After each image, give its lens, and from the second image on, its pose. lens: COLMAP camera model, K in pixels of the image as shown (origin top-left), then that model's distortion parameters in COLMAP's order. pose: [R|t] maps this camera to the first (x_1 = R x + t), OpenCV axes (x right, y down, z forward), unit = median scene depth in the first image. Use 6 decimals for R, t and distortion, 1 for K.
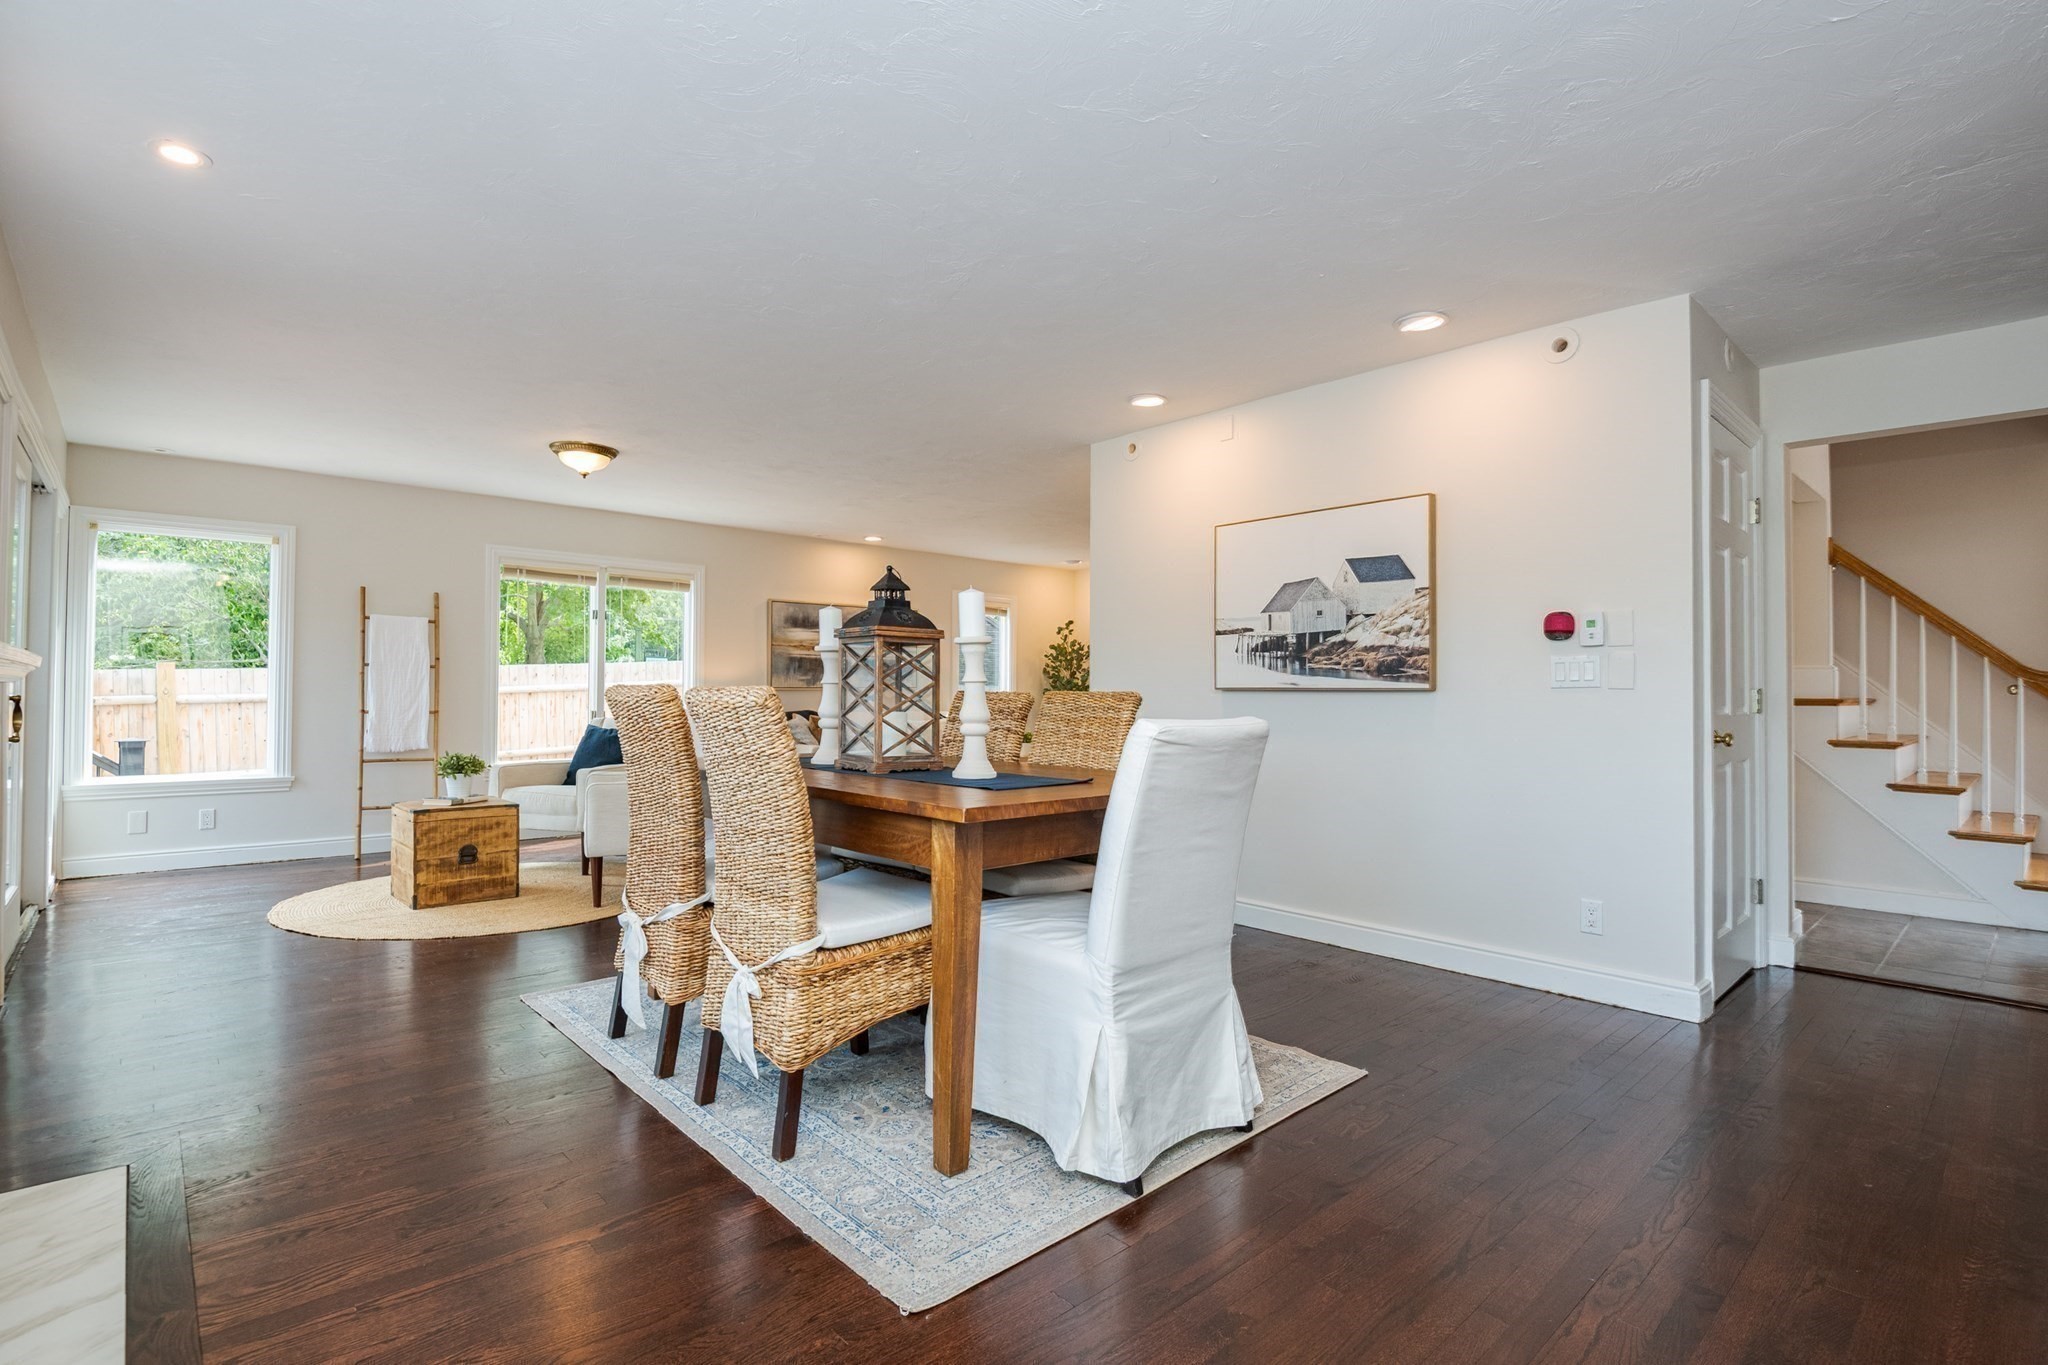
lens RADIAL K [[973.2, 0, 1027.7], [0, 973.2, 677.2], [0, 0, 1]] dist [0.001451, -0.013977]
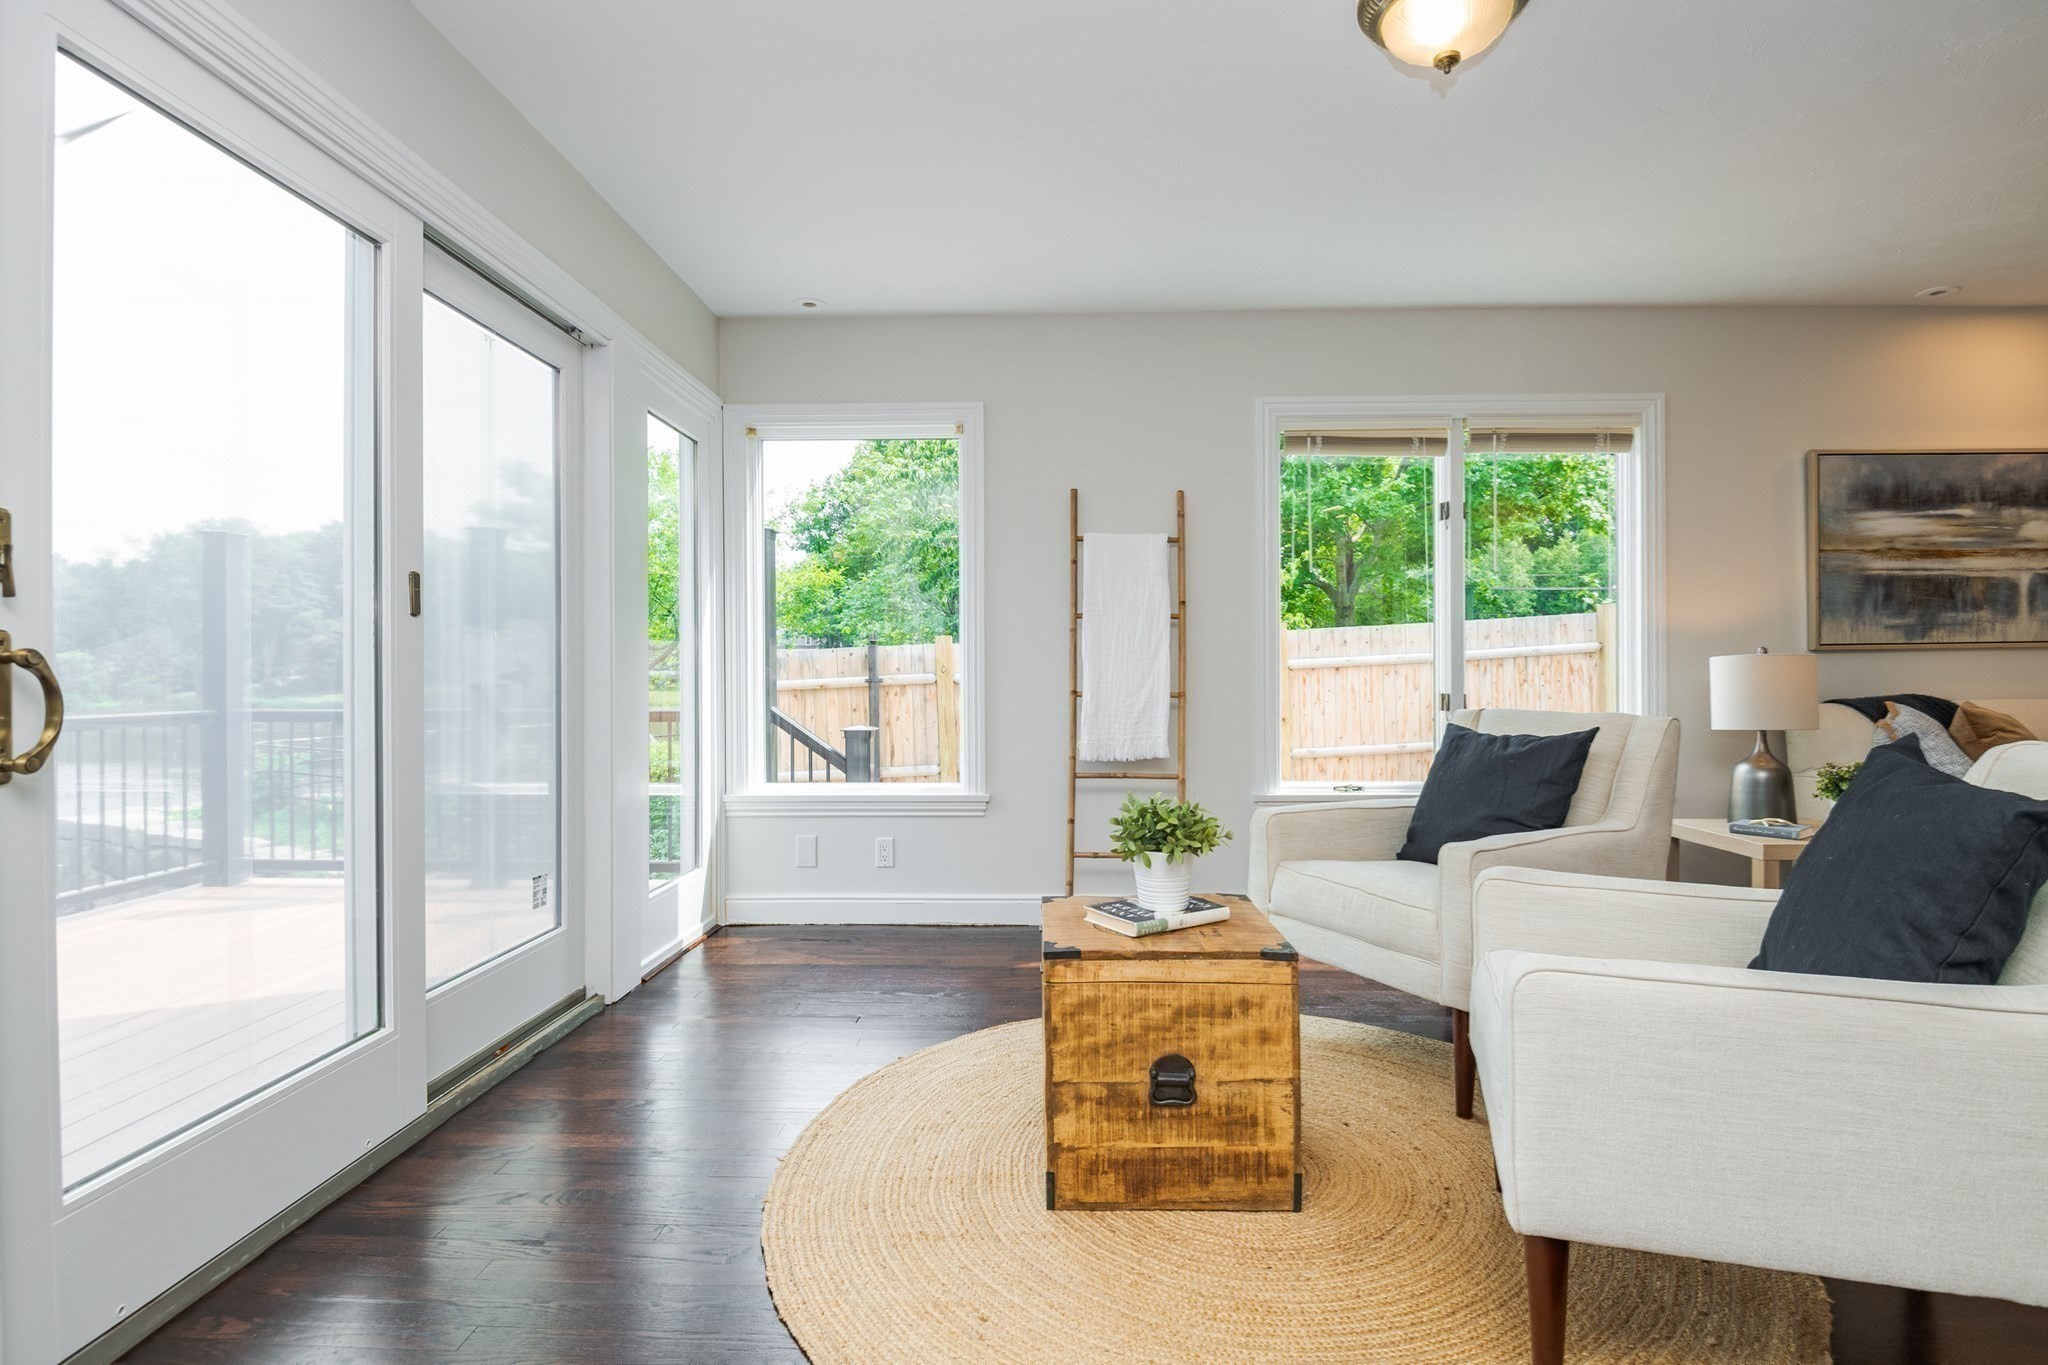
lens RADIAL K [[1050.1, 0, 1028.2], [0, 1050.1, 677.3], [0, 0, 1]] dist [-0.001858, -0.000947]
pose [[0.722467, -0.007293, -0.691367, -0.253542], [0.021138, 0.999710, 0.011544, 0.017149], [0.691082, -0.022955, 0.722411, 0.507855]]
